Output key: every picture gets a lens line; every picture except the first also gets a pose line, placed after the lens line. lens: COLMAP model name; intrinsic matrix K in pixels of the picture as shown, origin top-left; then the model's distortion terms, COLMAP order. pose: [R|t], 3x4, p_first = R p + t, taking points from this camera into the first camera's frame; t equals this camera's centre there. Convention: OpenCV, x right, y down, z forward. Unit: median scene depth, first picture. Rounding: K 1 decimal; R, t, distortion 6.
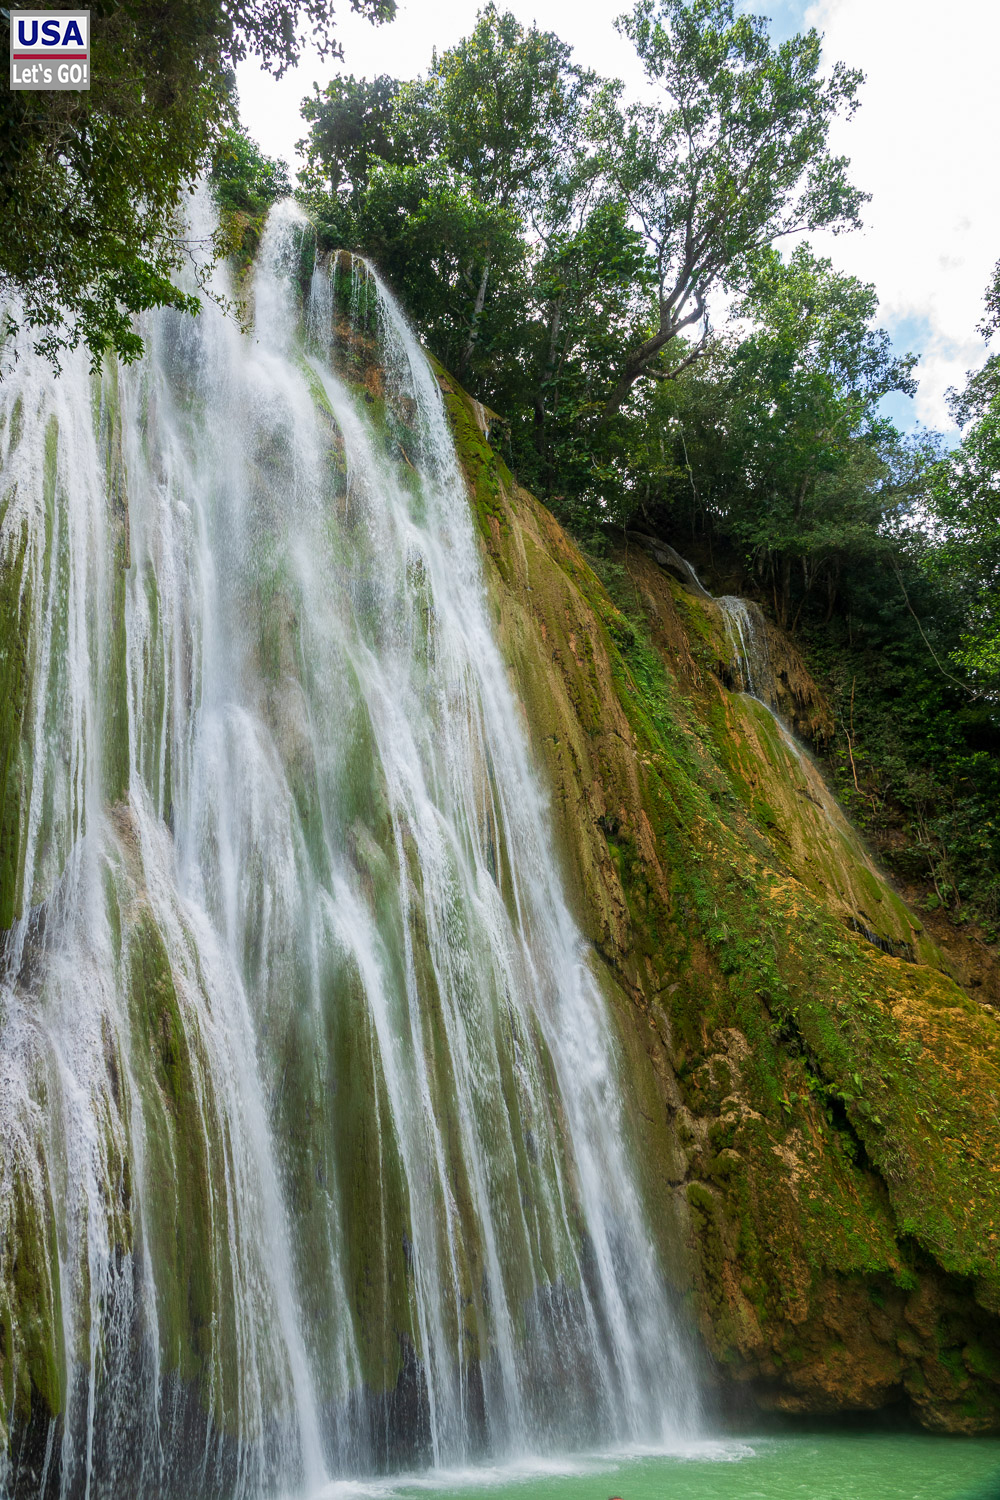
lens RADIAL K [[1024.6, 0, 501.5], [0, 1024.6, 742.8], [0, 0, 1]] dist [-0.005659, -0.002579]
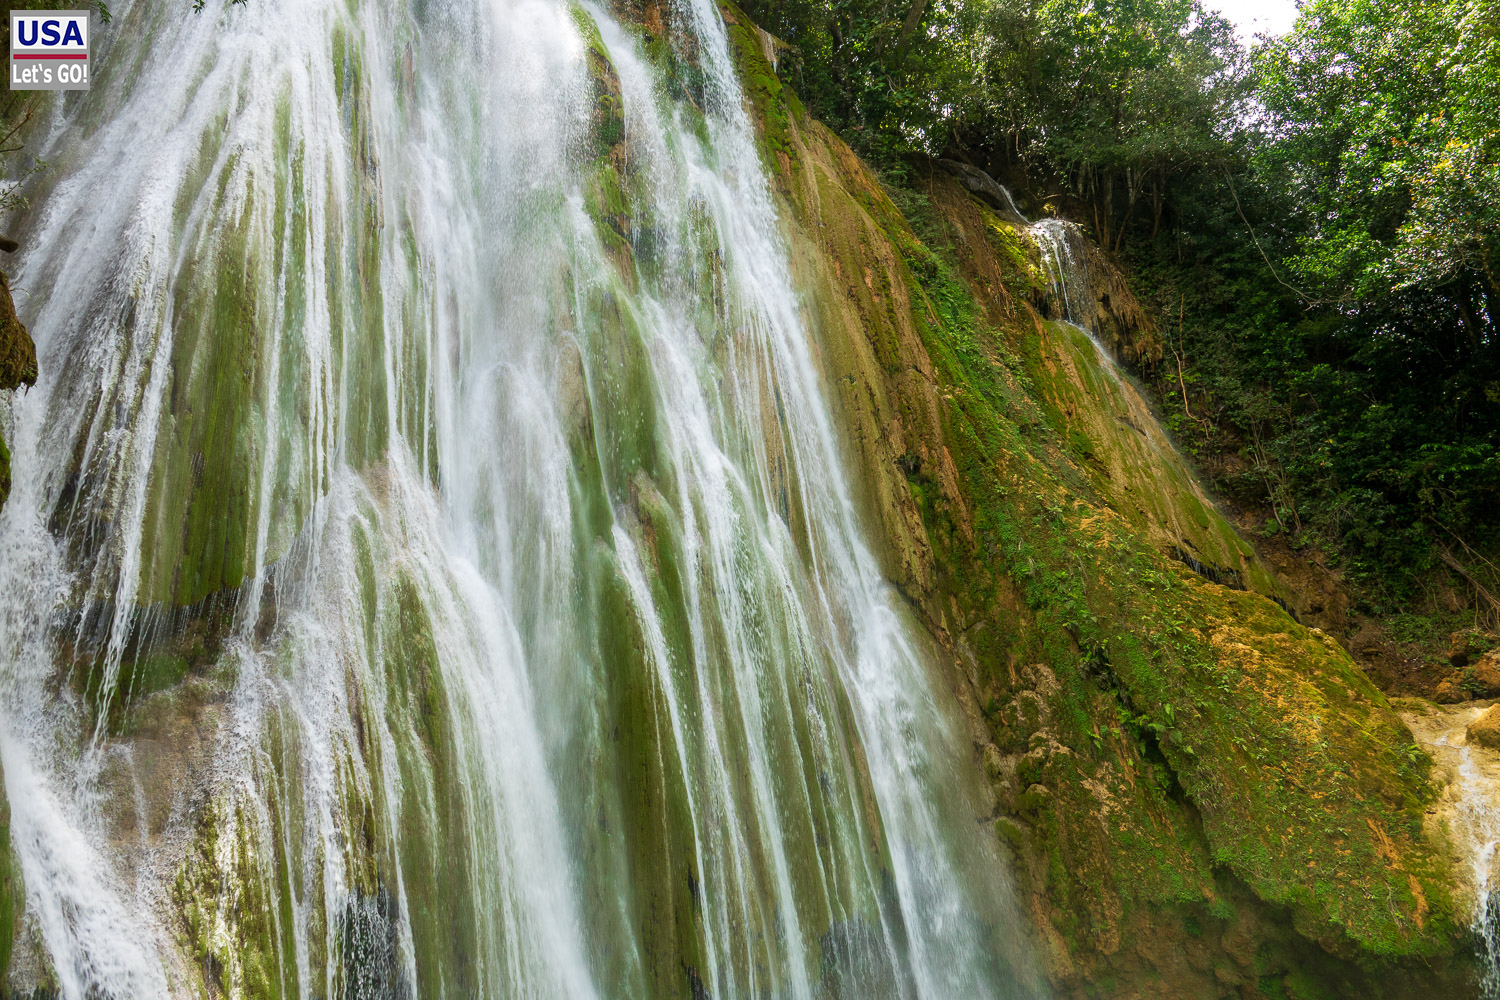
lens RADIAL K [[1024.6, 0, 759.3], [0, 1024.6, 495.8], [0, 0, 1]] dist [-0.005659, -0.002579]
pose [[0.993663, -0.056505, -0.097162, 0.065218], [0.065039, 0.994079, 0.087039, 0.019445], [0.091668, -0.092807, 0.991455, 0.029919]]
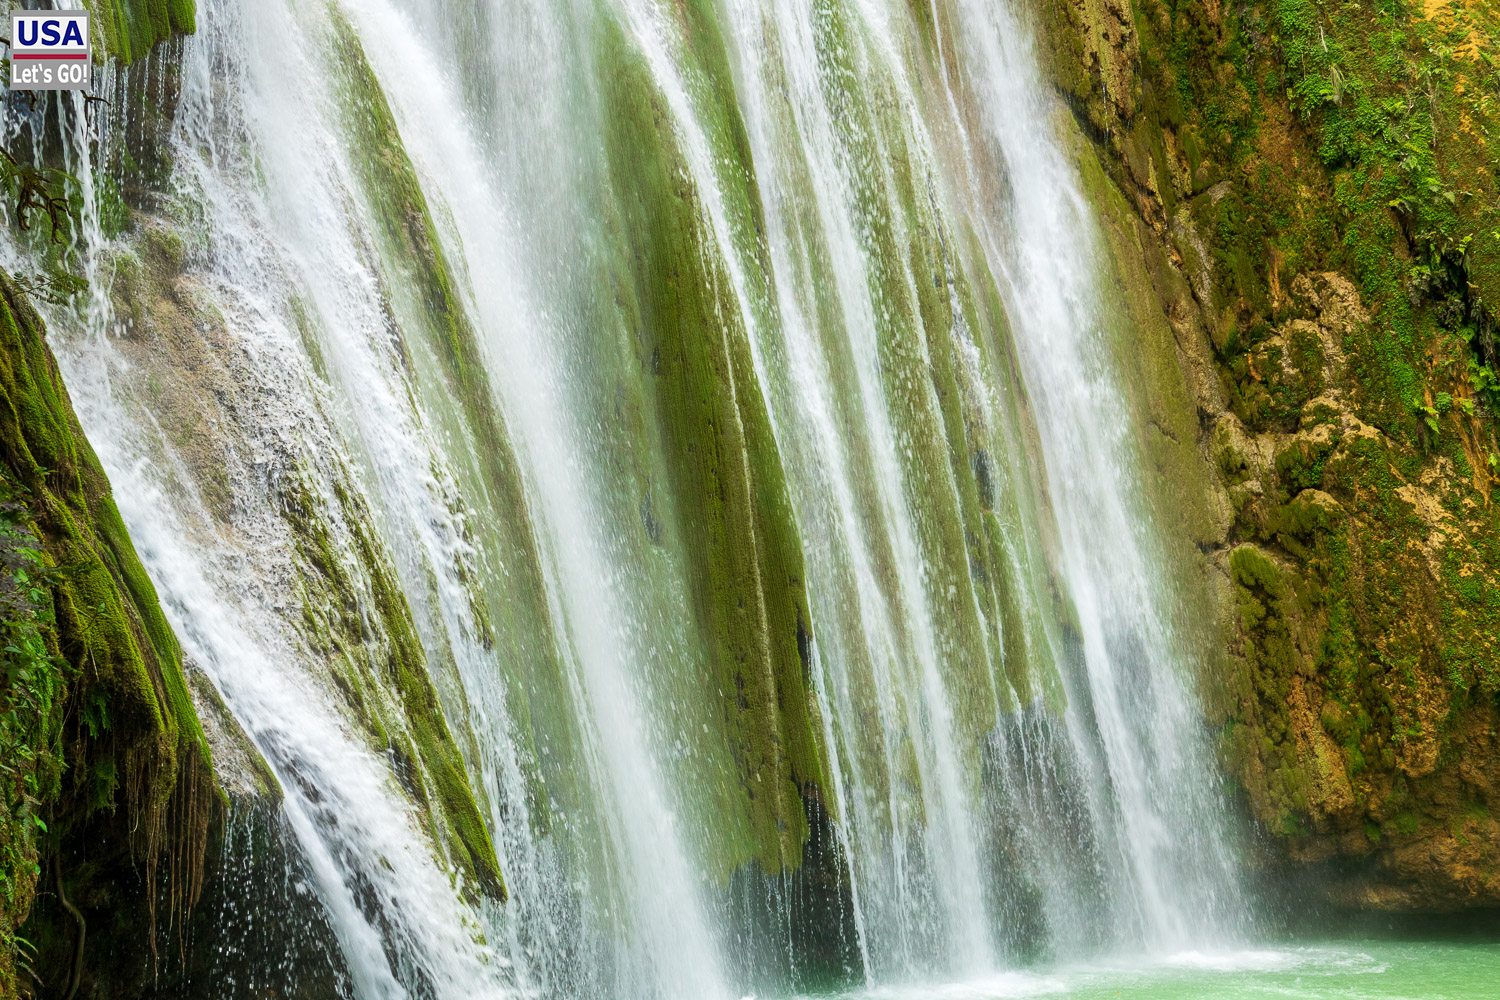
lens RADIAL K [[2120.0, 0, 756.6], [0, 2120.0, 503.3], [0, 0, 1]] dist [-0.002407, 0.000000]
pose [[0.996323, 0.017669, 0.083839, -0.153661], [-0.047929, 0.926021, 0.374418, 0.000994], [-0.071020, -0.377059, 0.923462, -0.008911]]
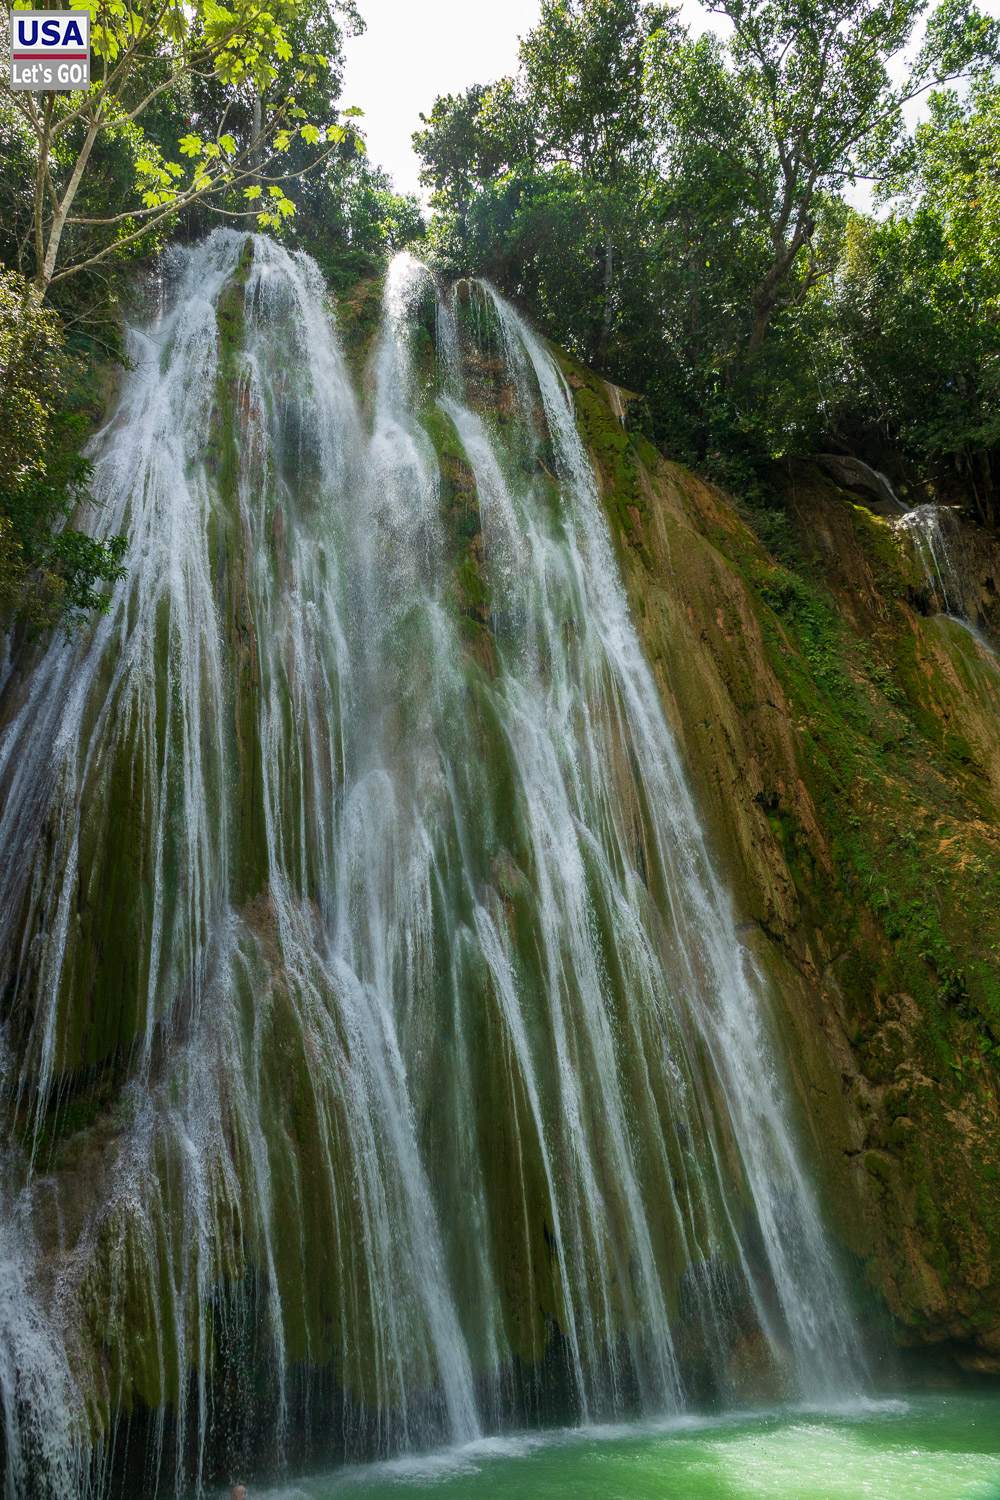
lens RADIAL K [[1024.6, 0, 504.6], [0, 1024.6, 743.1], [0, 0, 1]] dist [-0.005659, -0.002579]
pose [[0.924996, -0.182398, -0.333336, 0.247708], [0.205413, 0.978055, 0.034832, -0.074709], [0.319667, -0.100691, 0.942165, -0.036178]]
